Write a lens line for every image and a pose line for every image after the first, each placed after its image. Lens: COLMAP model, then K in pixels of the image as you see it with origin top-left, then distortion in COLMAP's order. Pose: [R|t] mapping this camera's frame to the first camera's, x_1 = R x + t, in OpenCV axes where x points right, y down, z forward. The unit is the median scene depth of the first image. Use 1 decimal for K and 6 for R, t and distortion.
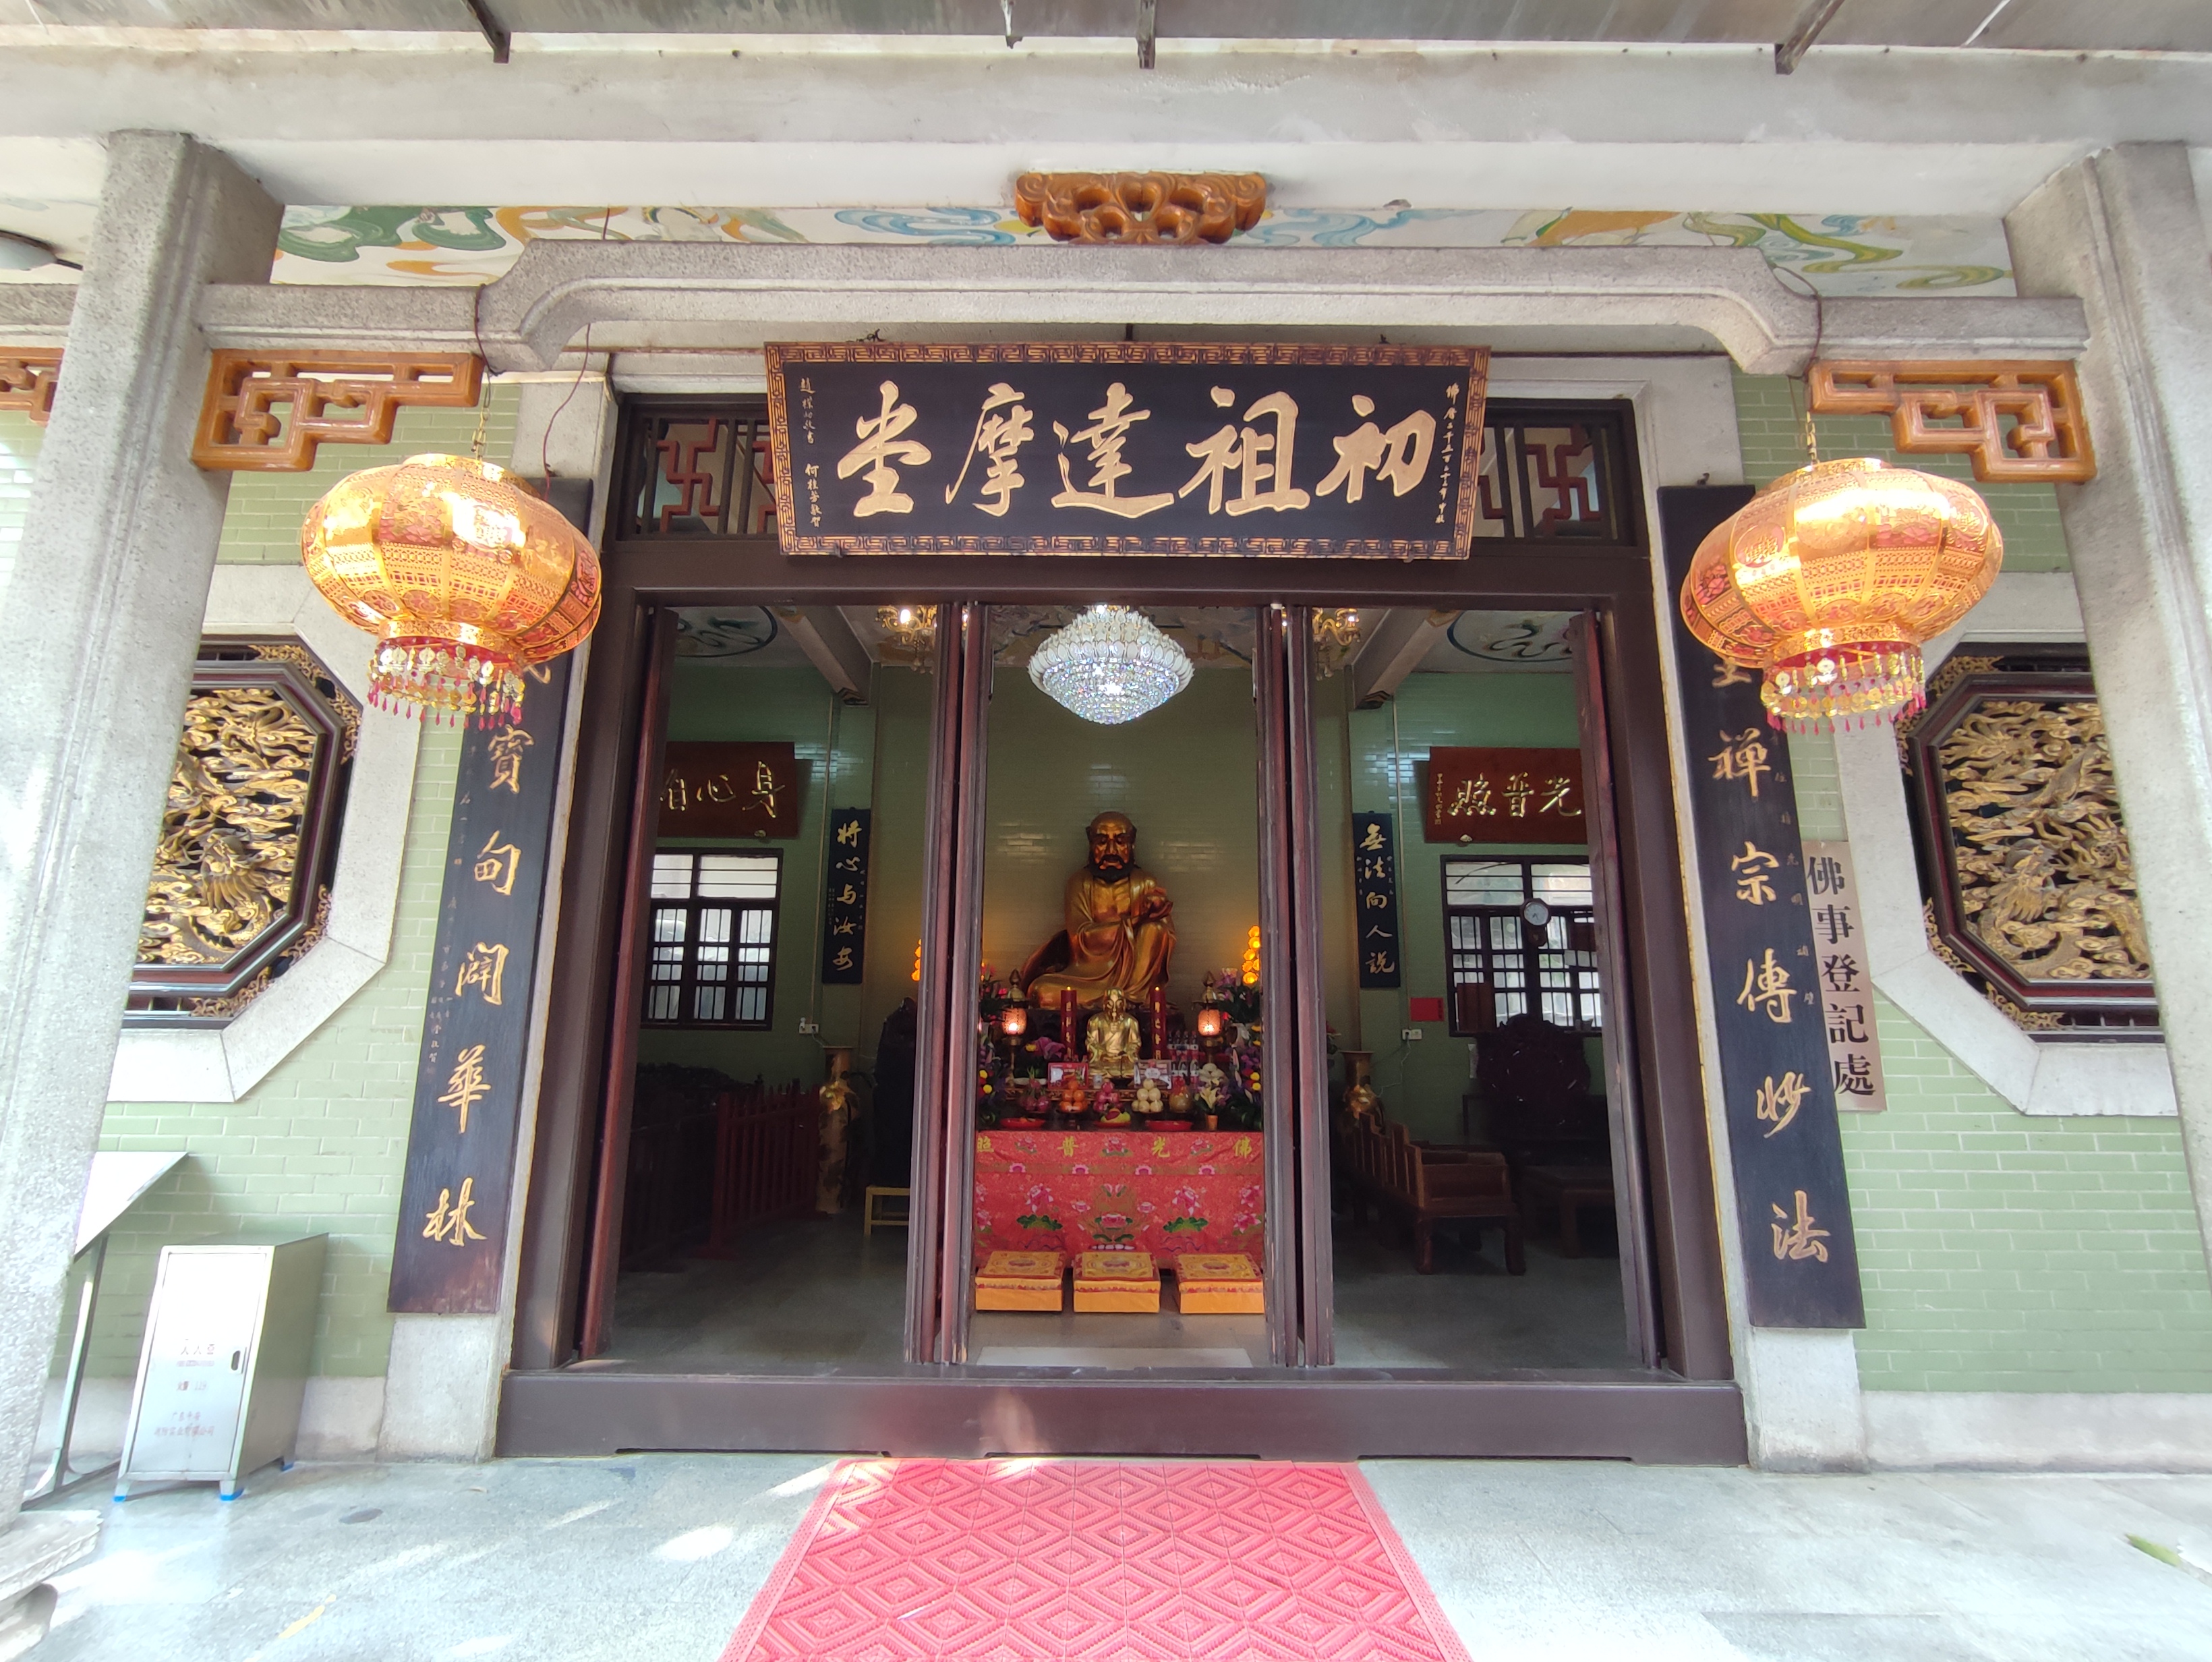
lens RADIAL K [[1024.5, 0, 1065.3], [0, 1024.5, 831.7], [0, 0, 1]] dist [-0.013538, 0.001014]
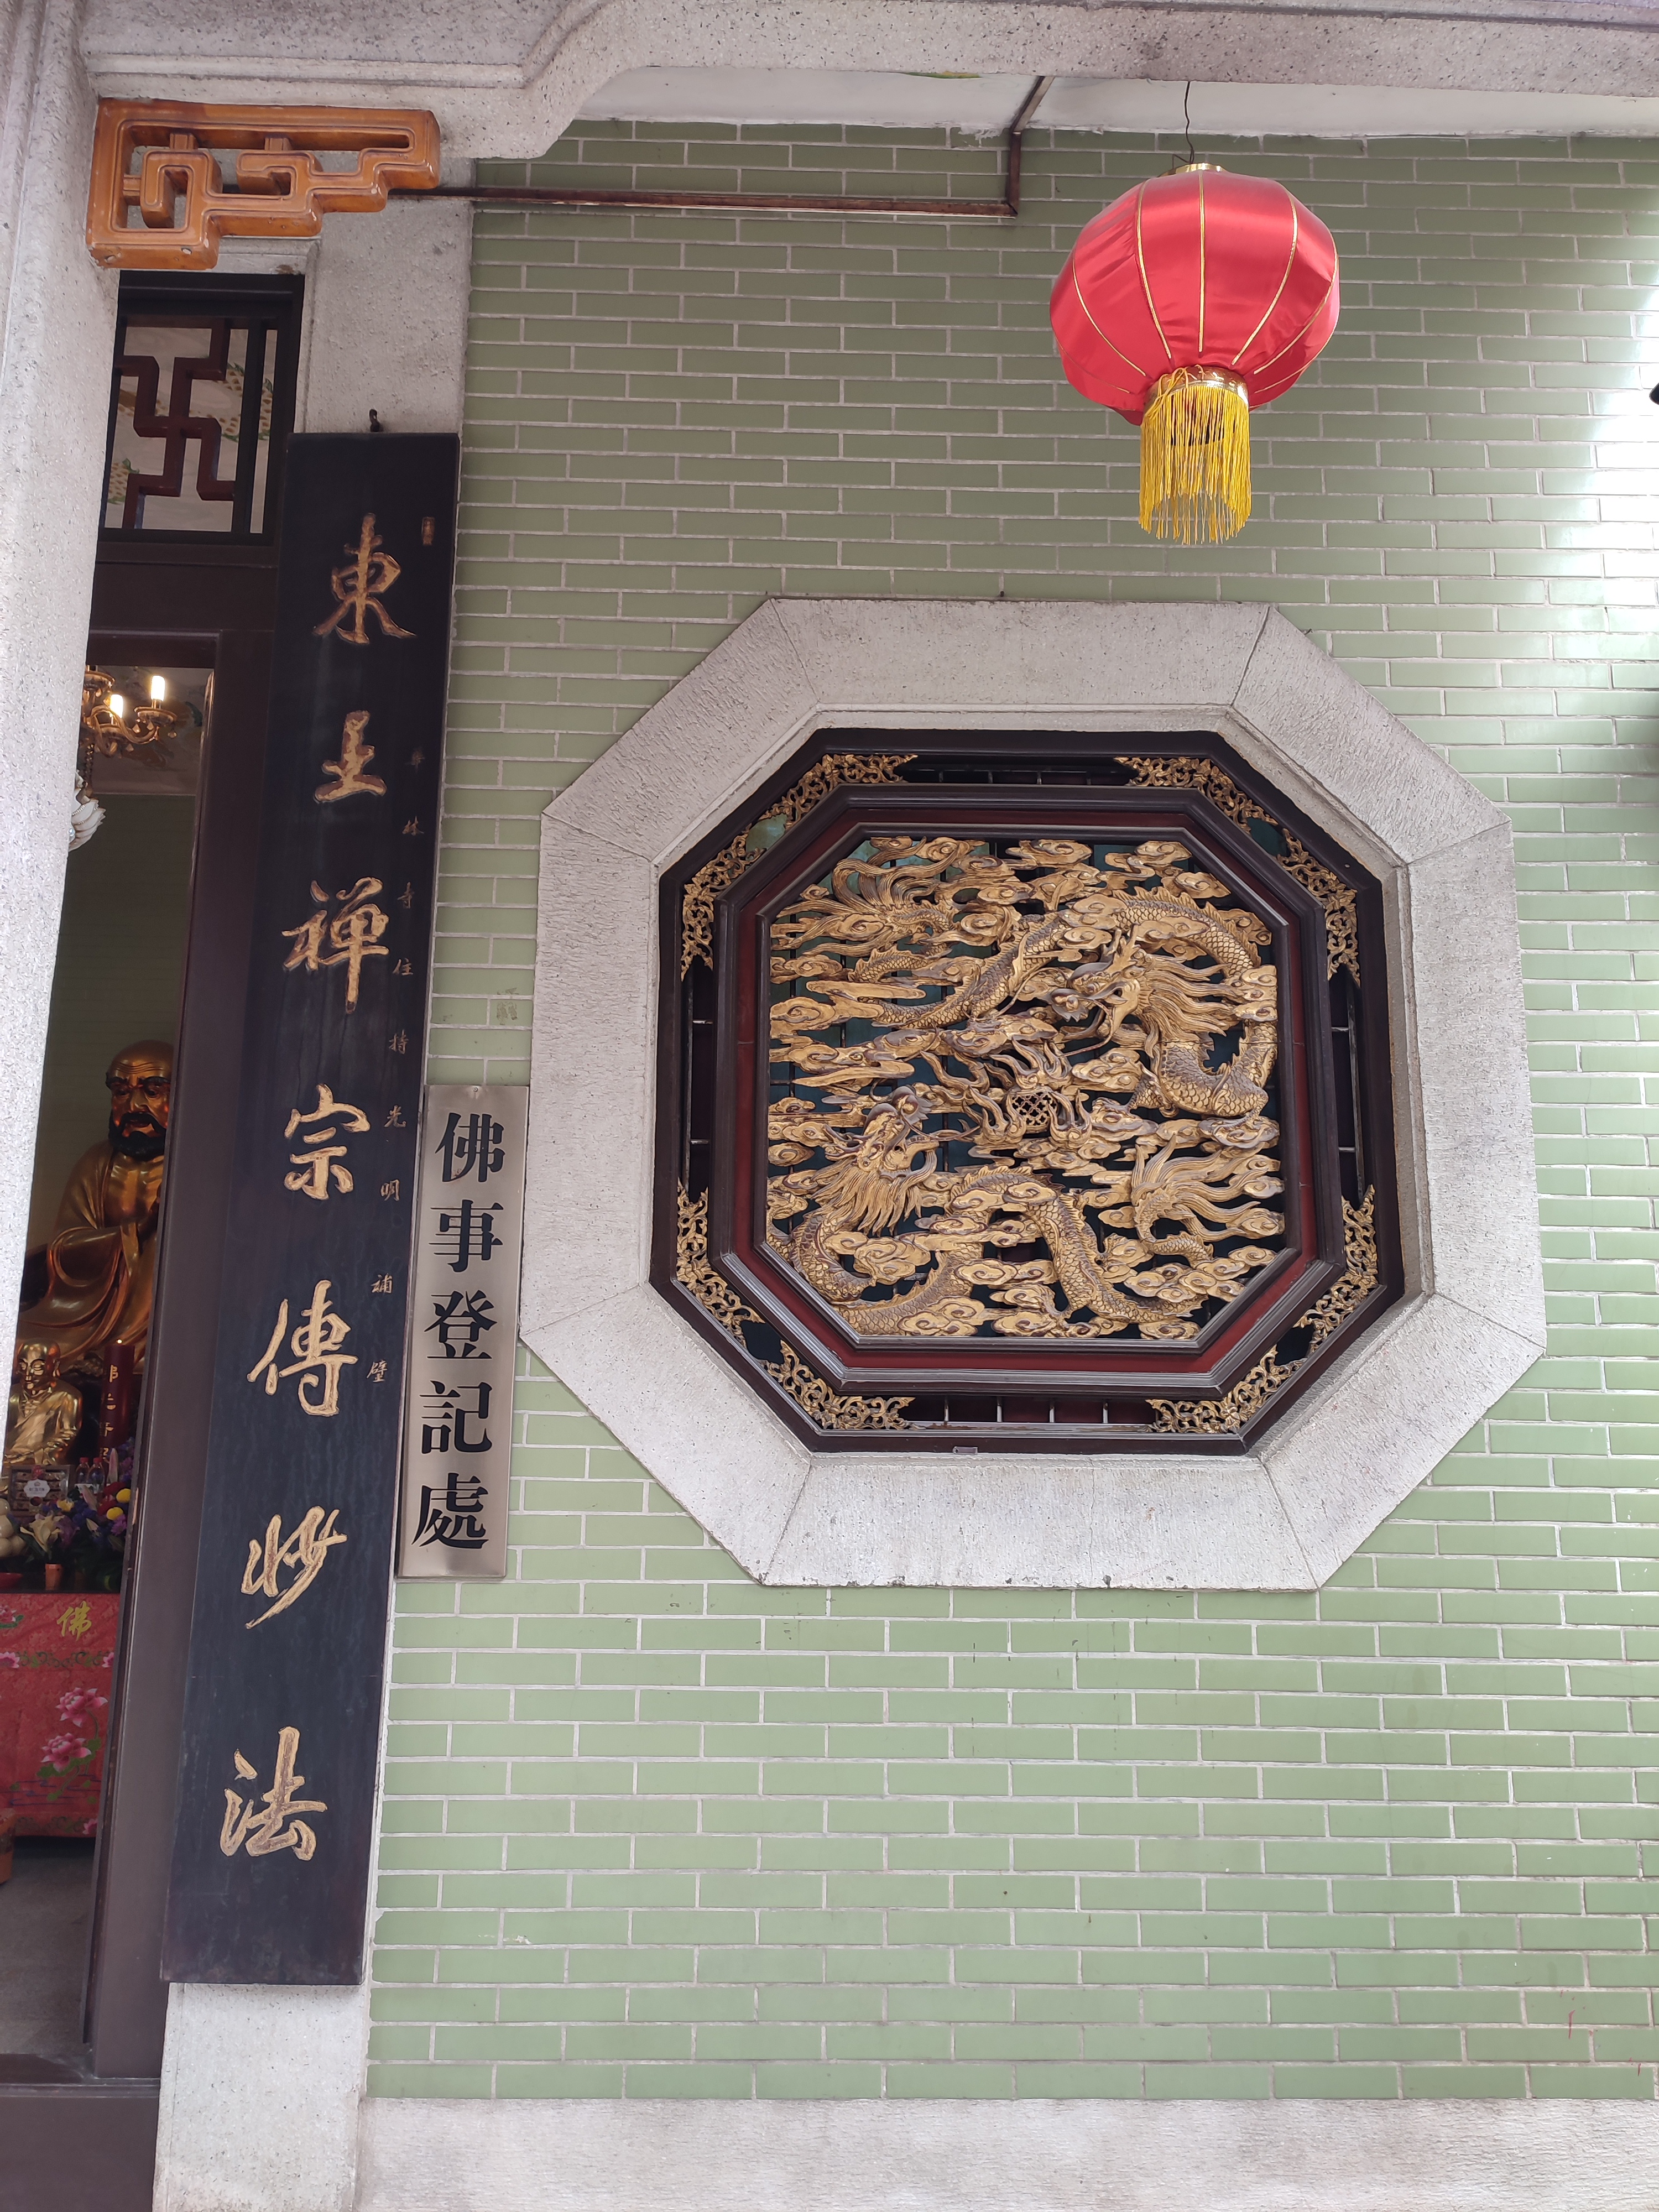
lens RADIAL K [[1628.7, 0, 830.0], [0, 1628.7, 1120.2], [0, 0, 1]] dist [0.027522, -0.011954]
pose [[0.999202, 0.005312, 0.039580, 0.924398], [-0.006165, 0.999751, 0.021465, 0.008534], [-0.039457, -0.021692, 0.998986, 0.115785]]
